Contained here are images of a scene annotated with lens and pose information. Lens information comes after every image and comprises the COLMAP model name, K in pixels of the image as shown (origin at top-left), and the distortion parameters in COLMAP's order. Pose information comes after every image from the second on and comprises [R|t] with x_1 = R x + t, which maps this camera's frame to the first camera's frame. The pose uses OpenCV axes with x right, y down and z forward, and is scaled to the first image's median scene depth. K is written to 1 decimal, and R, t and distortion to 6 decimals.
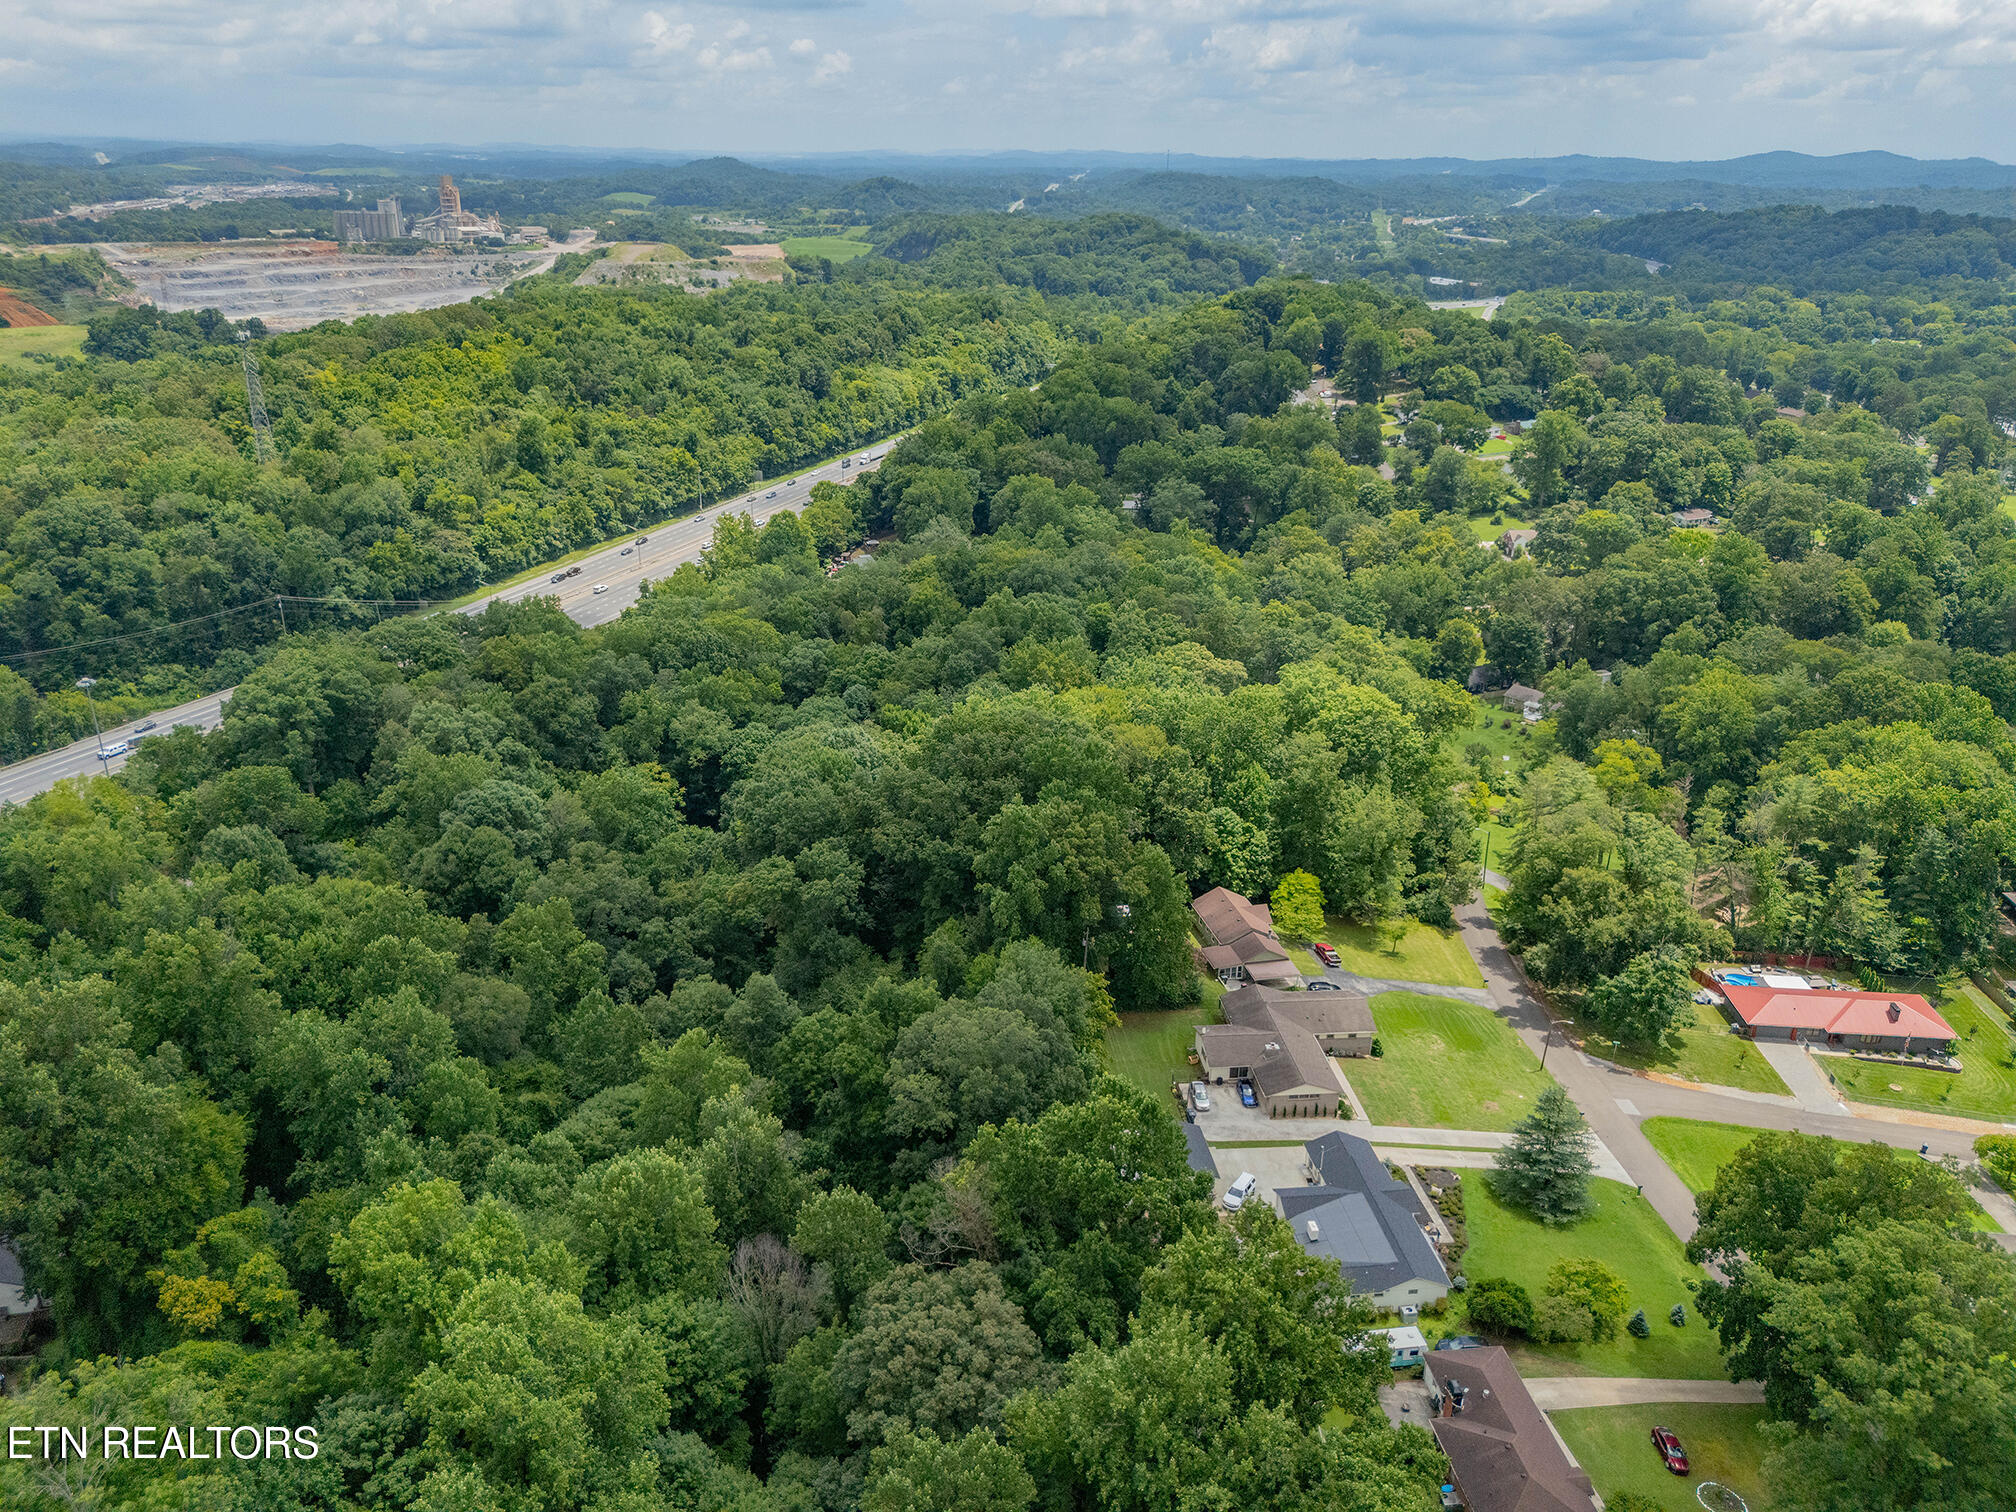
lens RADIAL K [[1495.5, 0, 1002.6], [0, 1495.5, 758.1], [0, 0, 1]] dist [0.064030, -0.060829]
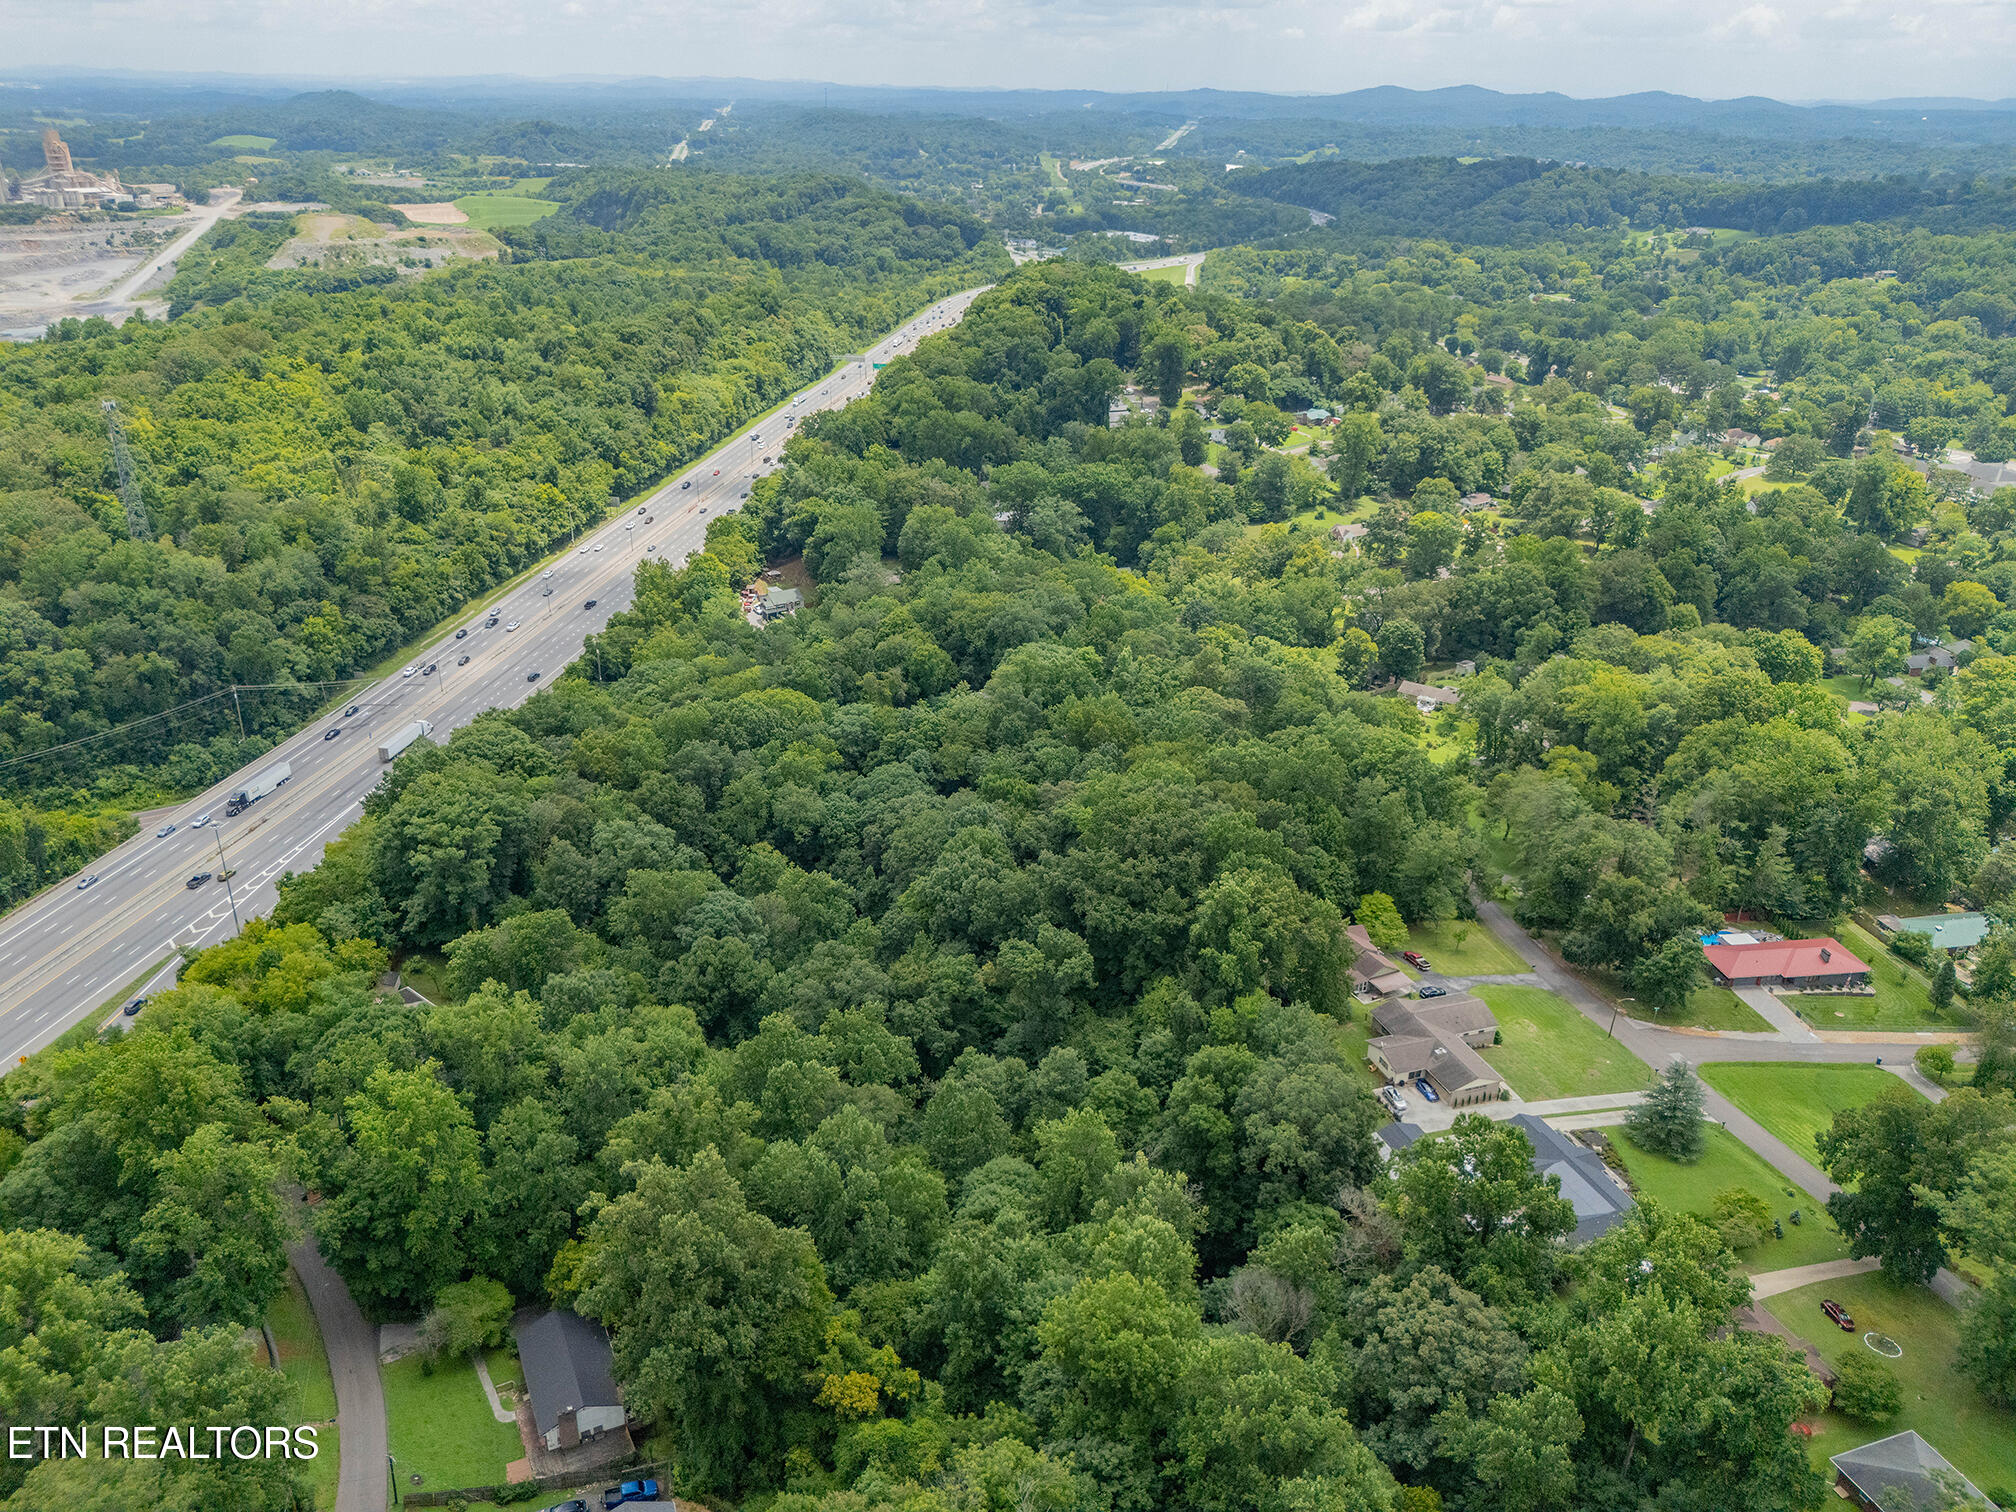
lens RADIAL K [[1495.5, 0, 1004.7], [0, 1495.5, 762.1], [0, 0, 1]] dist [0.064030, -0.060829]
pose [[0.975102, -0.091361, 0.202064, -0.156429], [0.082489, 0.995239, 0.051922, -0.055522], [-0.205846, -0.033962, 0.977995, -0.059703]]
